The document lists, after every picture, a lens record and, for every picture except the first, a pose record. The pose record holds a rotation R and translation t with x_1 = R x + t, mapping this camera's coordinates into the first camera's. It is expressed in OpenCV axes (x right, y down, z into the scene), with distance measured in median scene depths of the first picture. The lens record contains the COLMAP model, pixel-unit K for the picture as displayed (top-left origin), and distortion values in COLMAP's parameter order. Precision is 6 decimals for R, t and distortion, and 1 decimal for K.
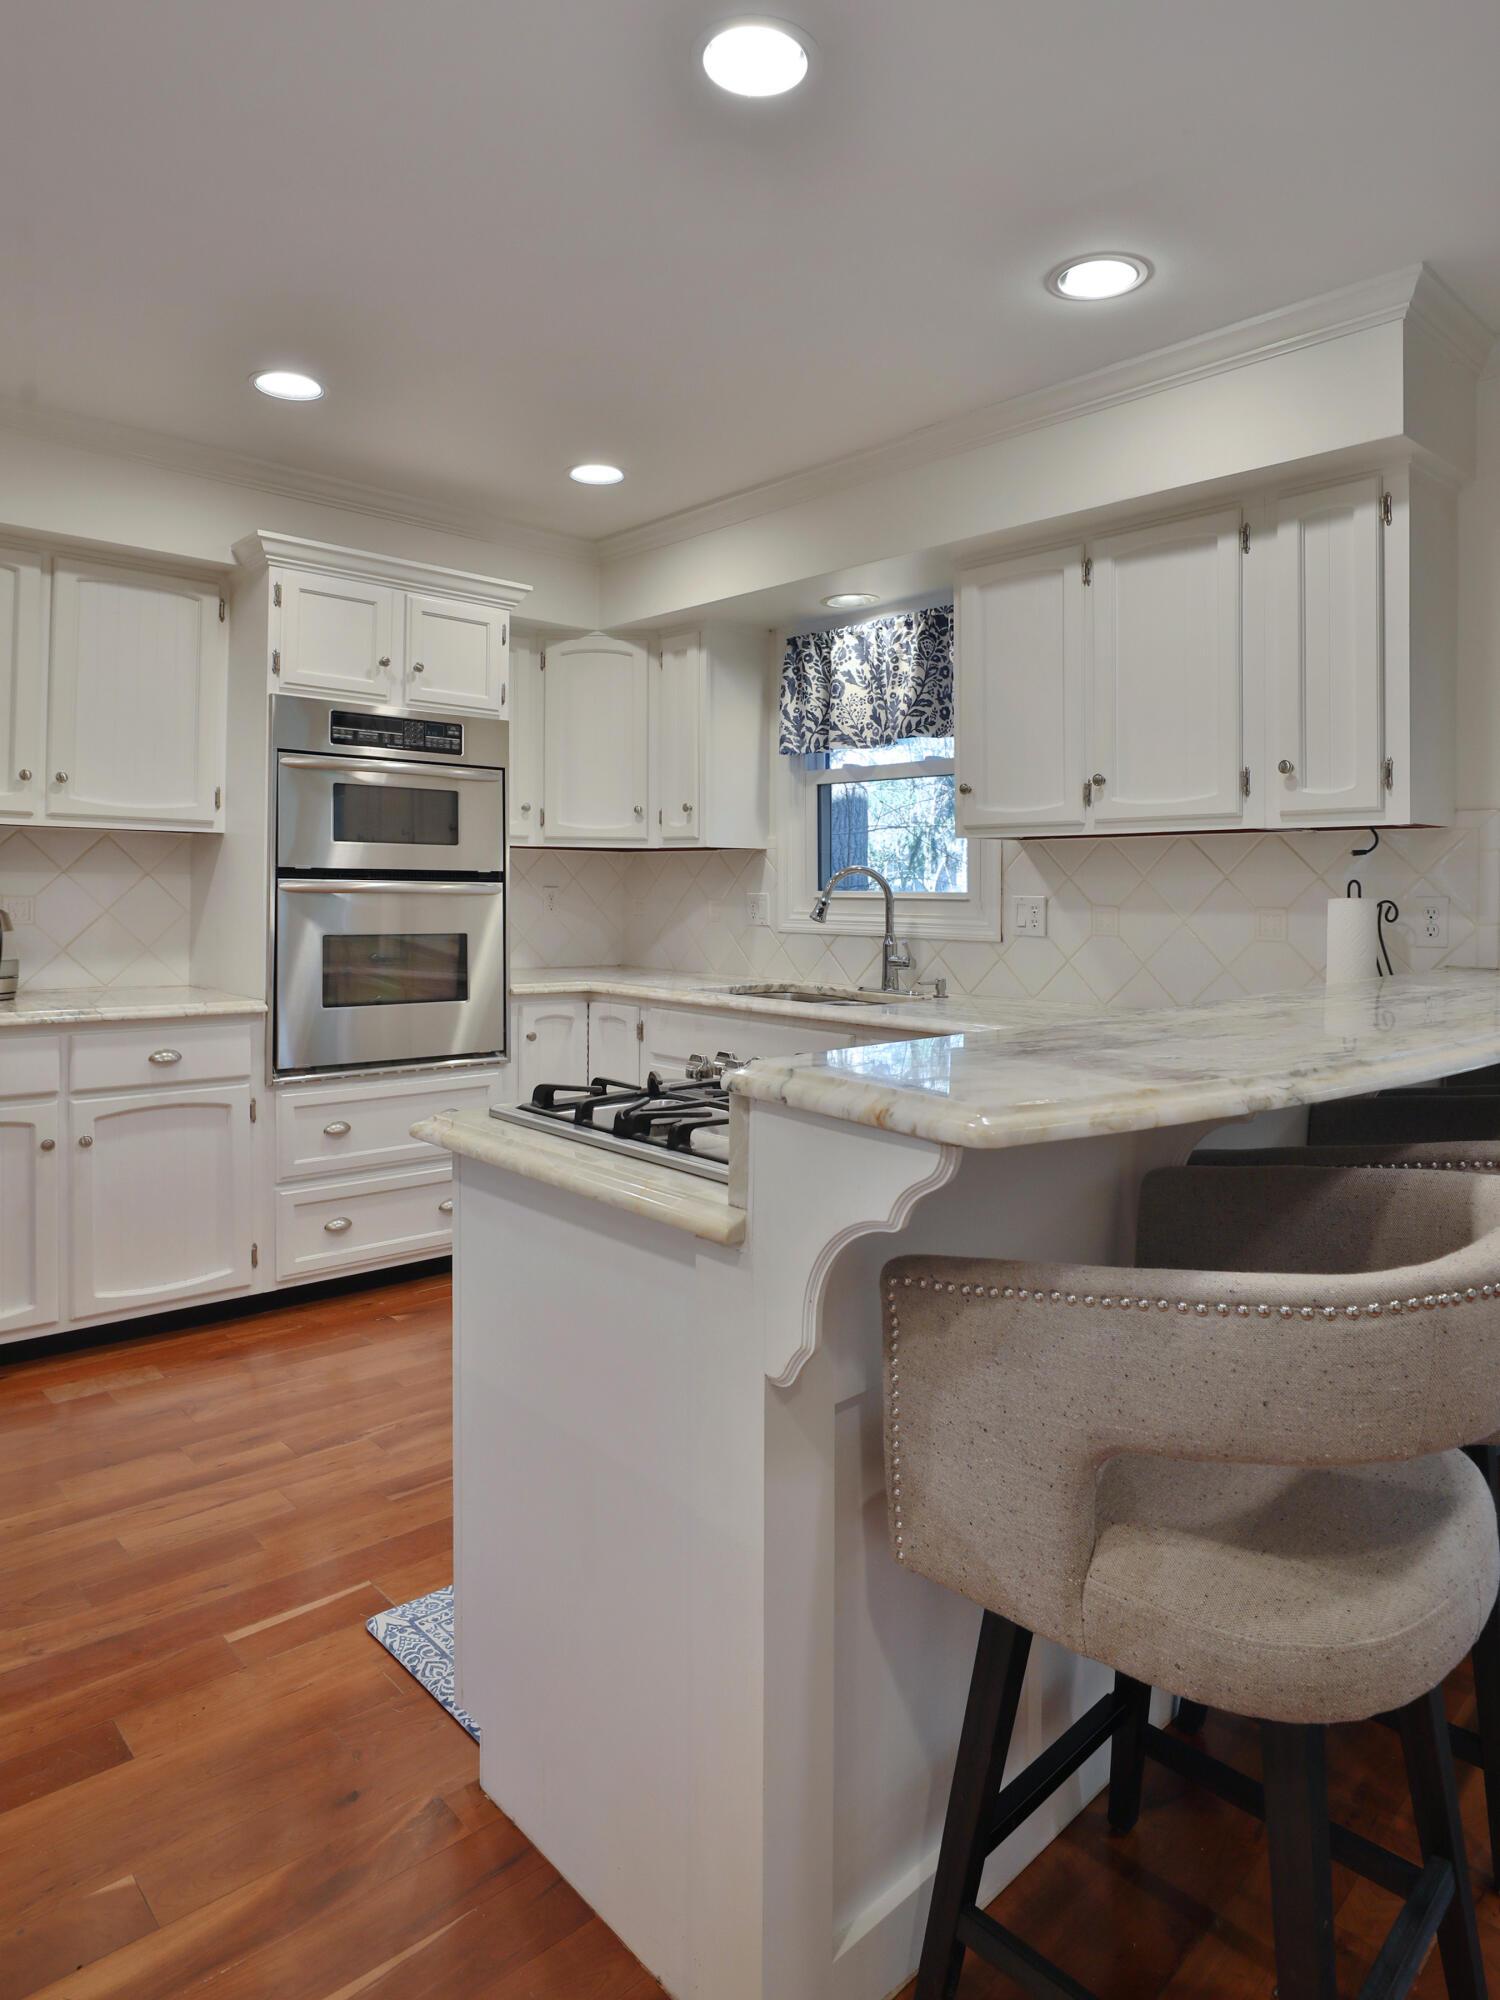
lens RADIAL K [[1224.5, 0, 724.7], [0, 1224.5, 890.2], [0, 0, 1]] dist [-0.007236, -0.000793]
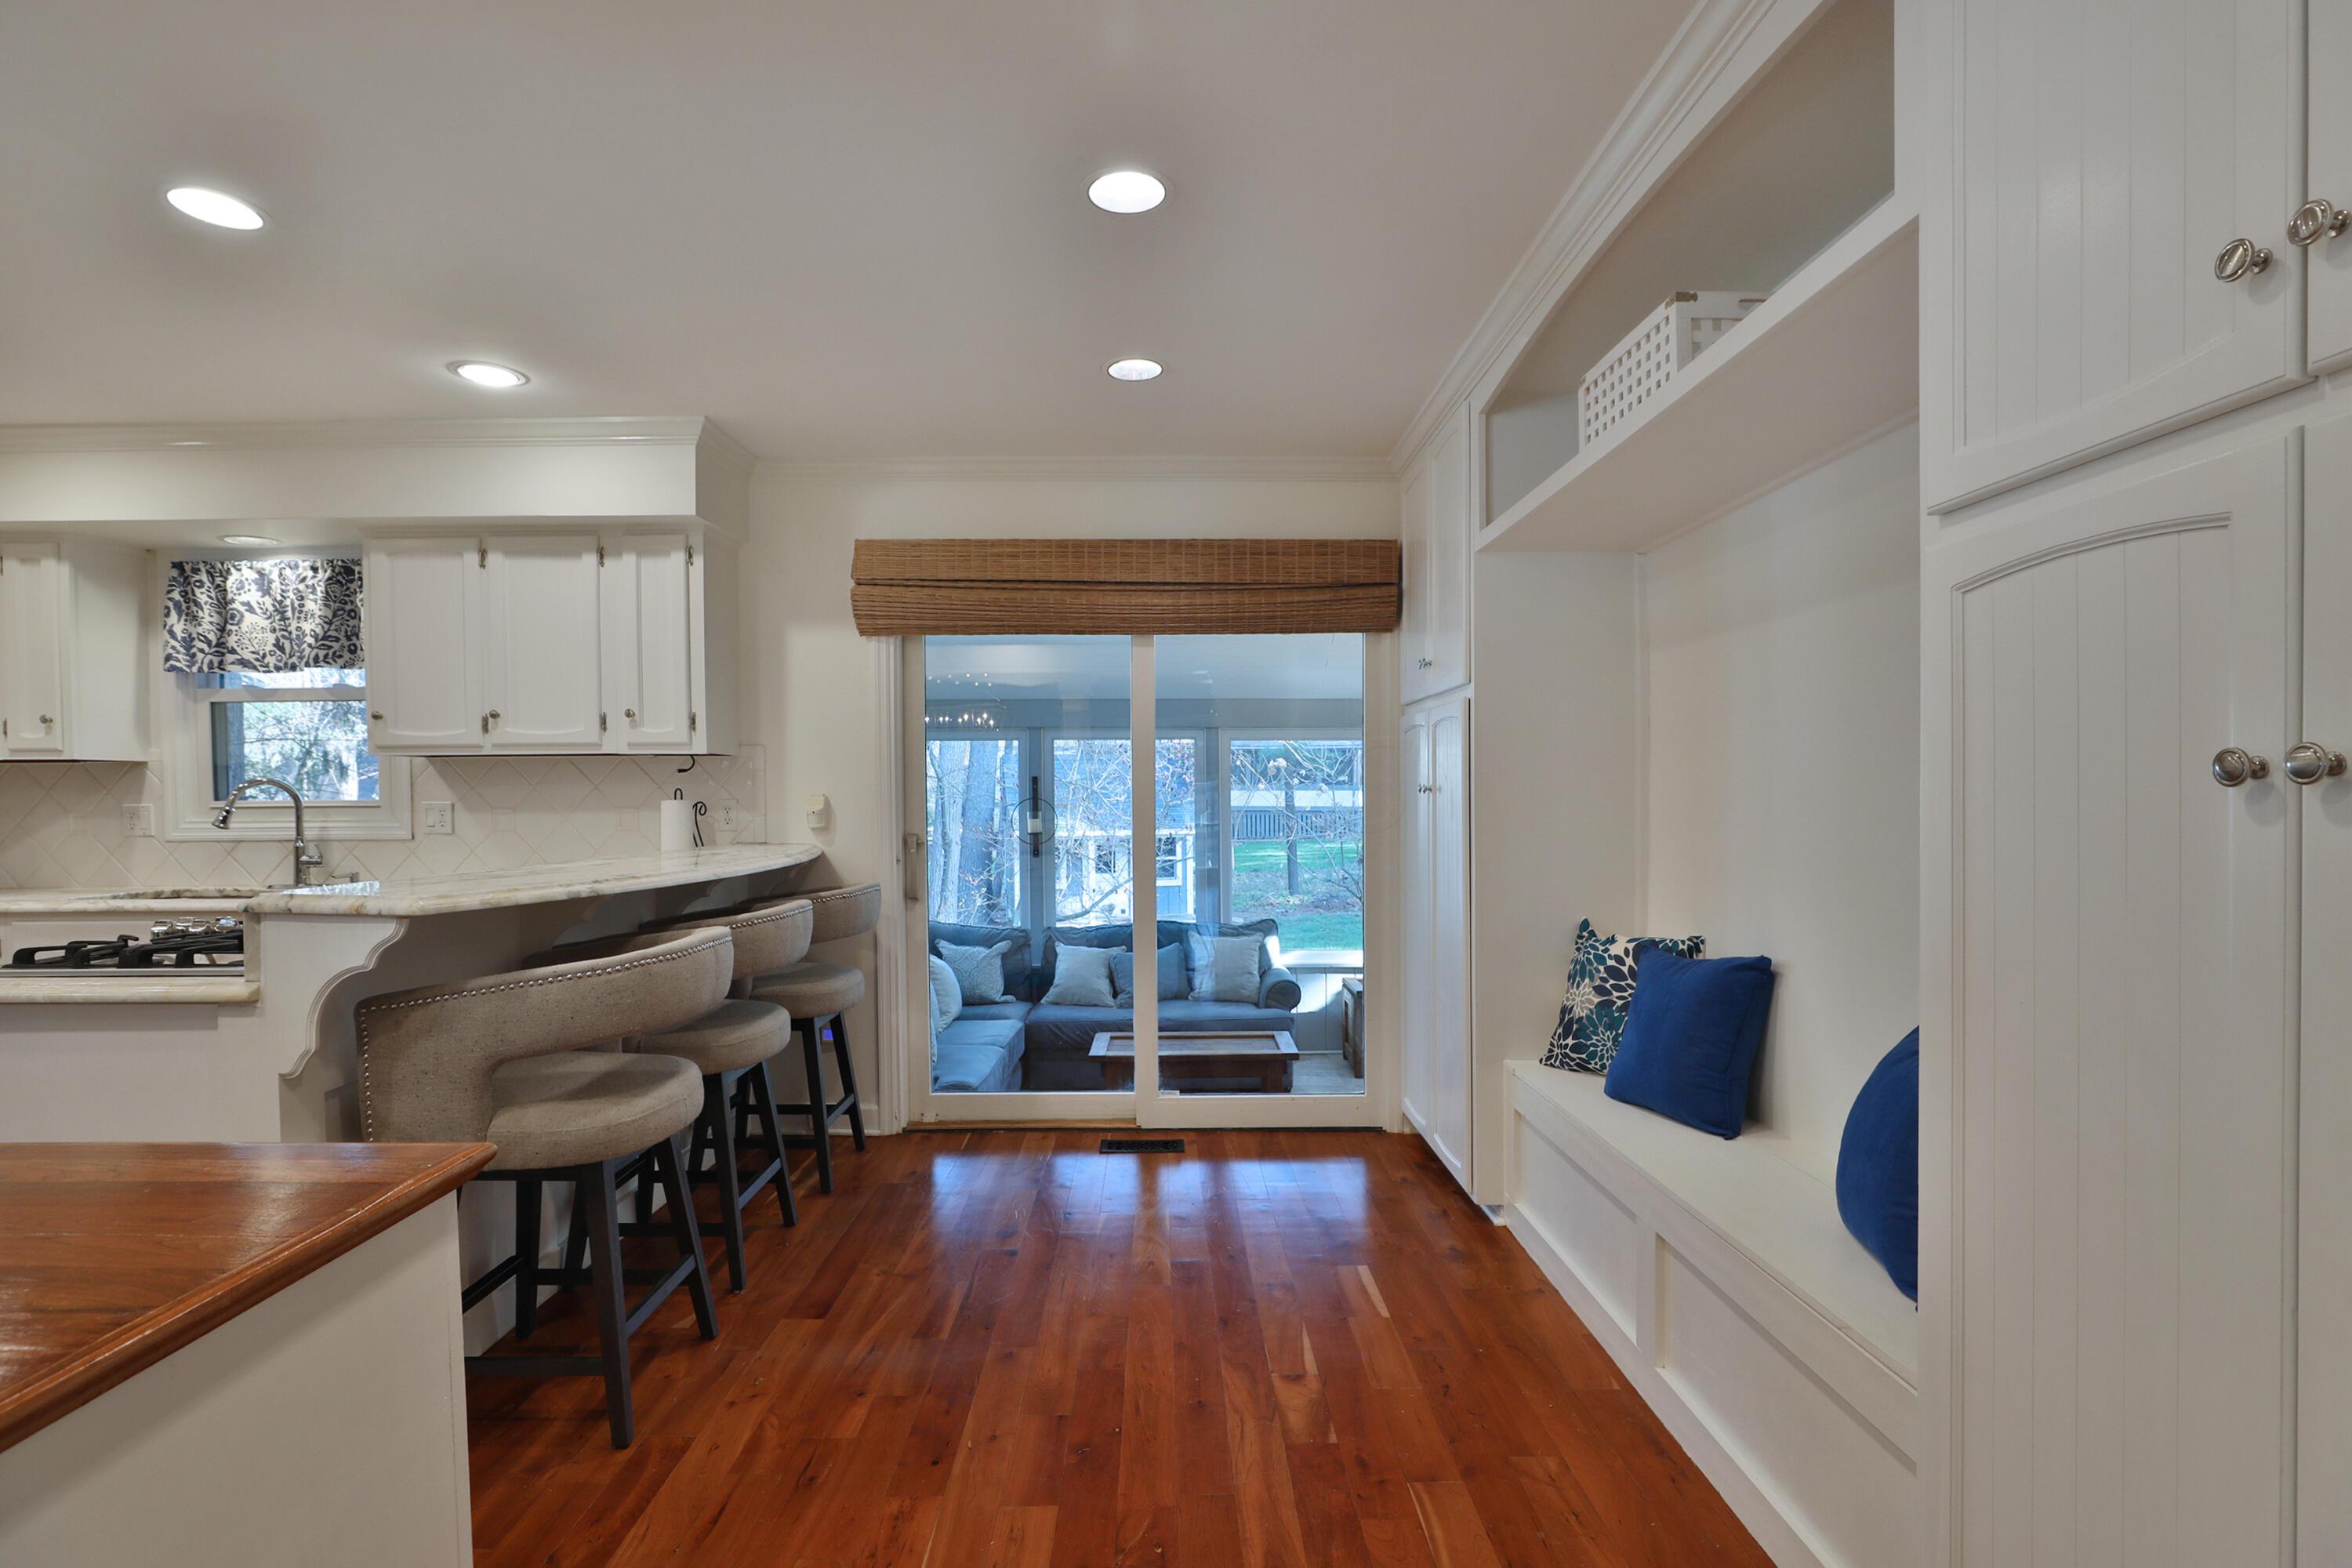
lens RADIAL K [[1080.3, 0, 1173.3], [0, 1080.3, 822.2], [0, 0, 1]] dist [-0.055505, 0.012924]
pose [[0.654379, -0.023091, 0.755814, -0.070103], [0.009574, 0.999707, 0.022253, 0.007485], [-0.756106, -0.007326, 0.654408, -0.261590]]
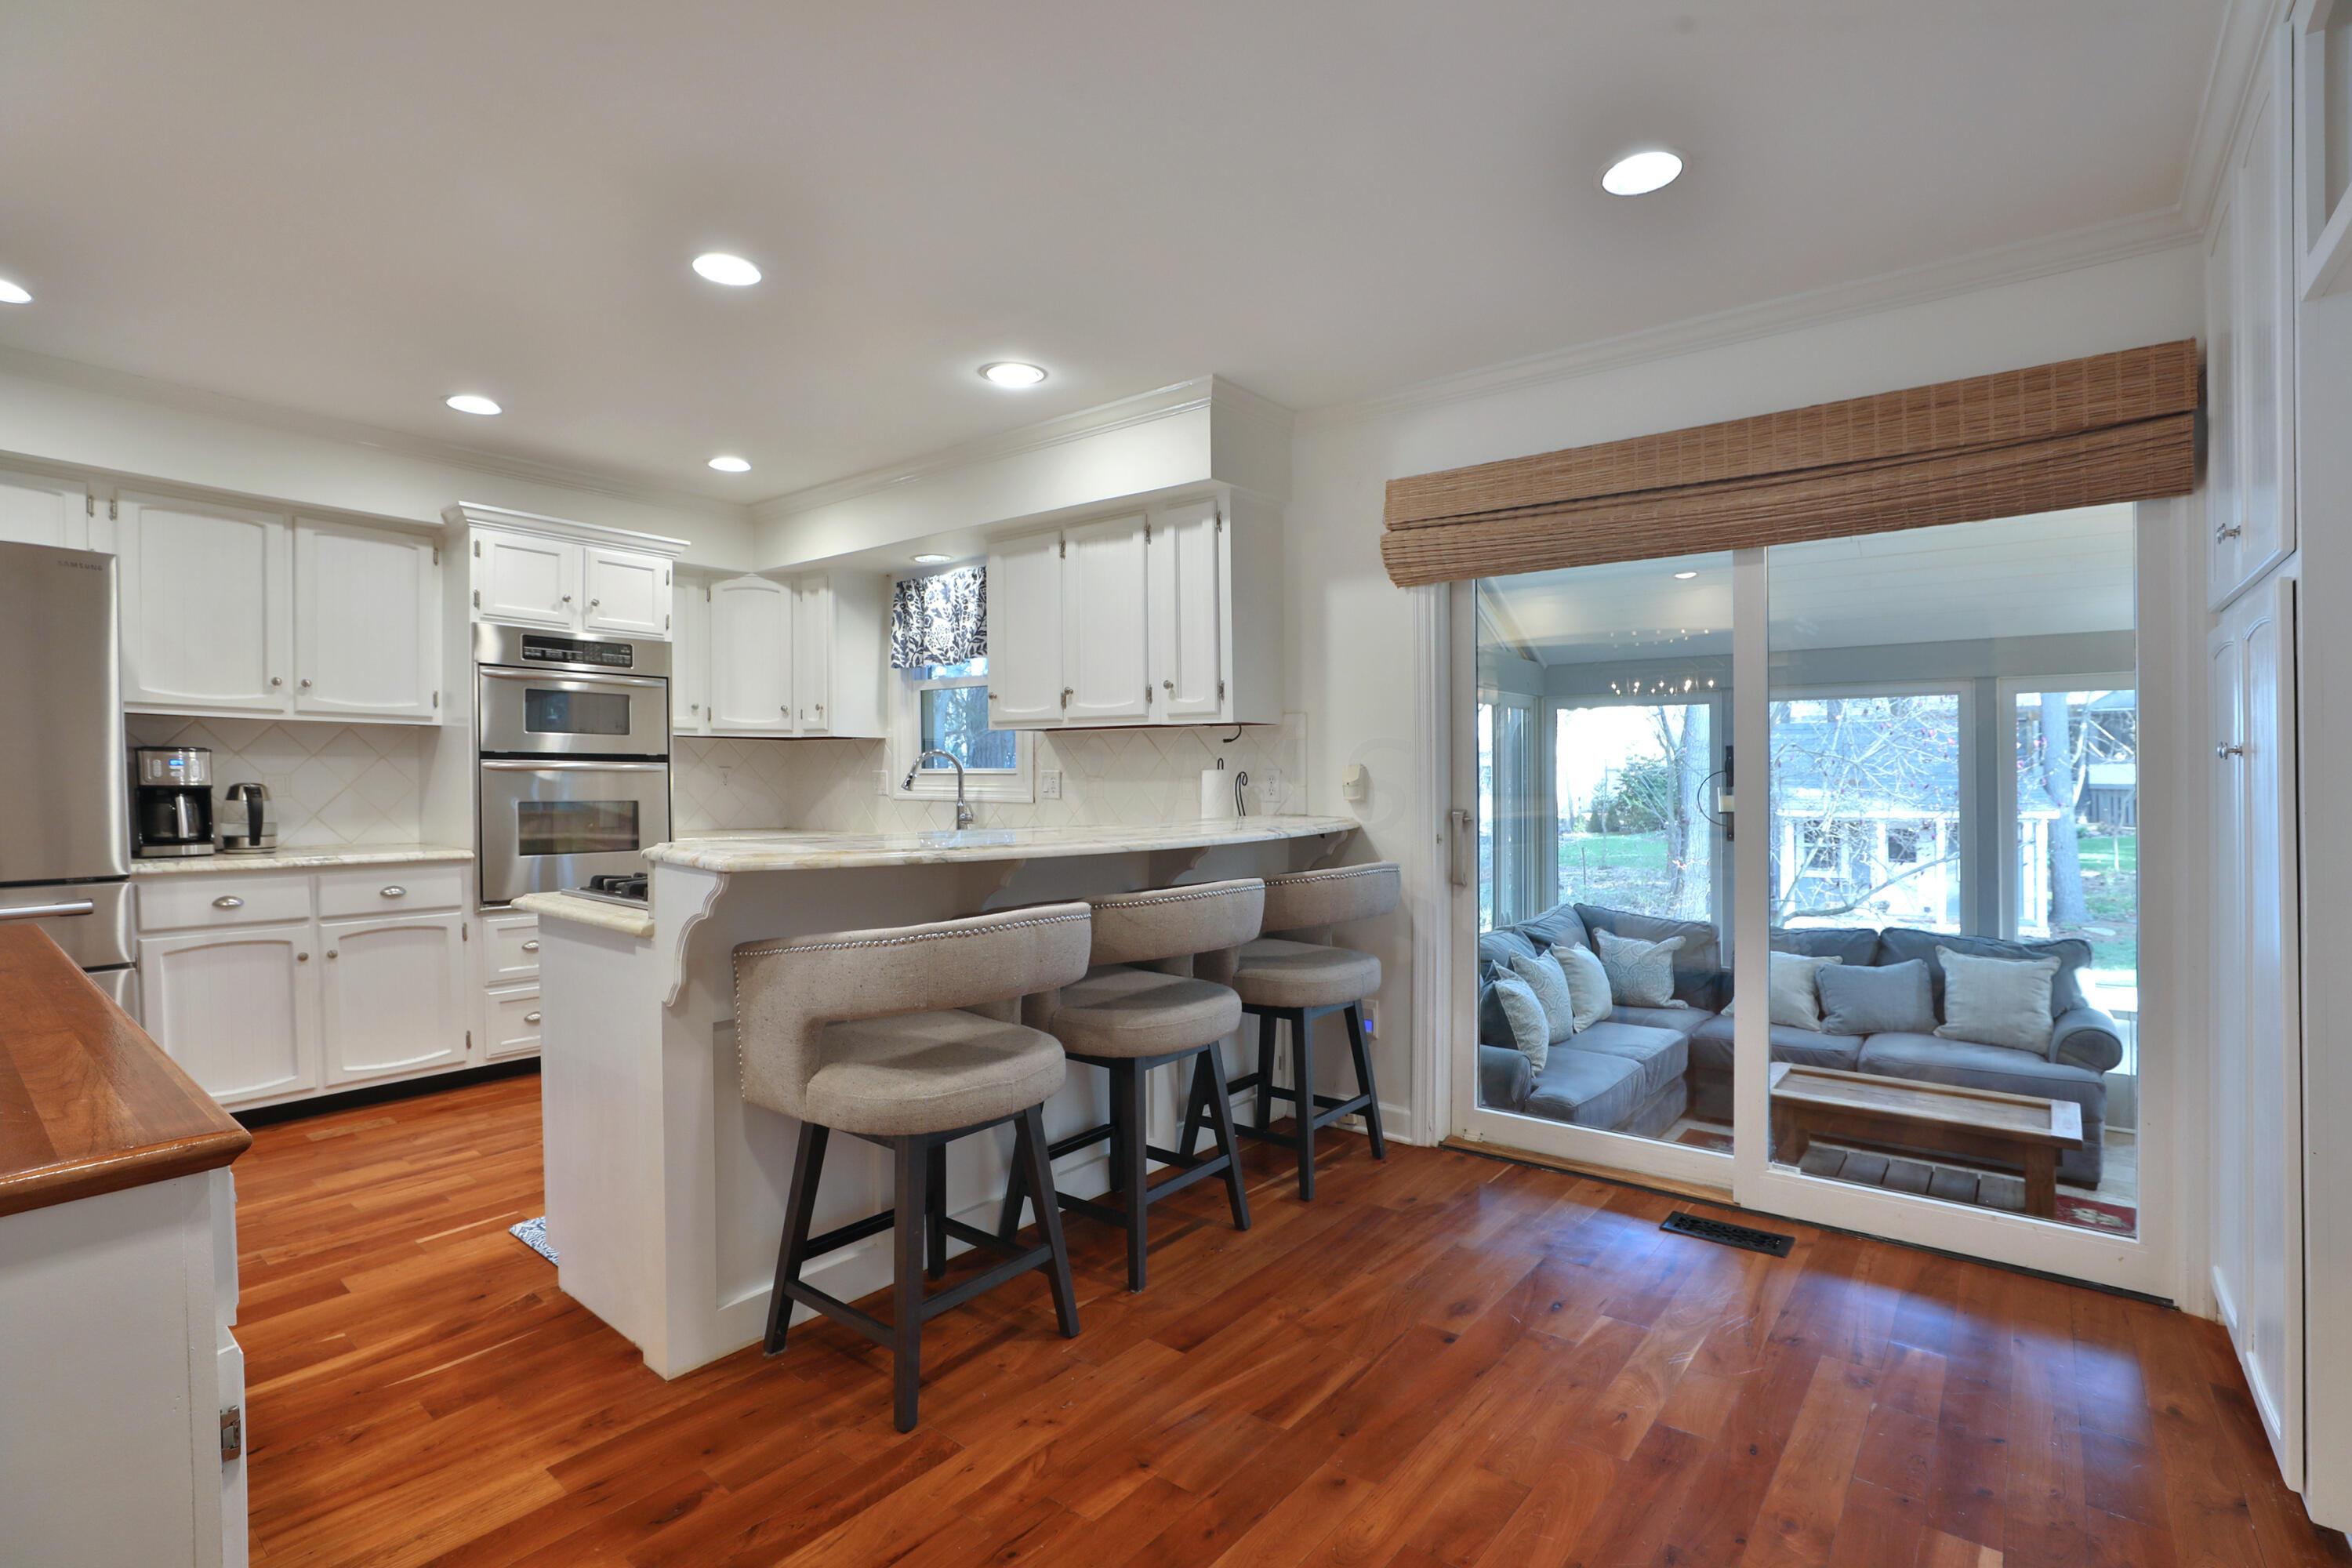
lens RADIAL K [[1064.8, 0, 1164.2], [0, 1064.8, 800.8], [0, 0, 1]] dist [-0.042112, 0.007678]
pose [[0.985634, -0.007873, 0.168712, 0.159649], [0.004048, 0.999727, 0.023004, 0.010860], [-0.168847, -0.021991, 0.985397, -0.232652]]
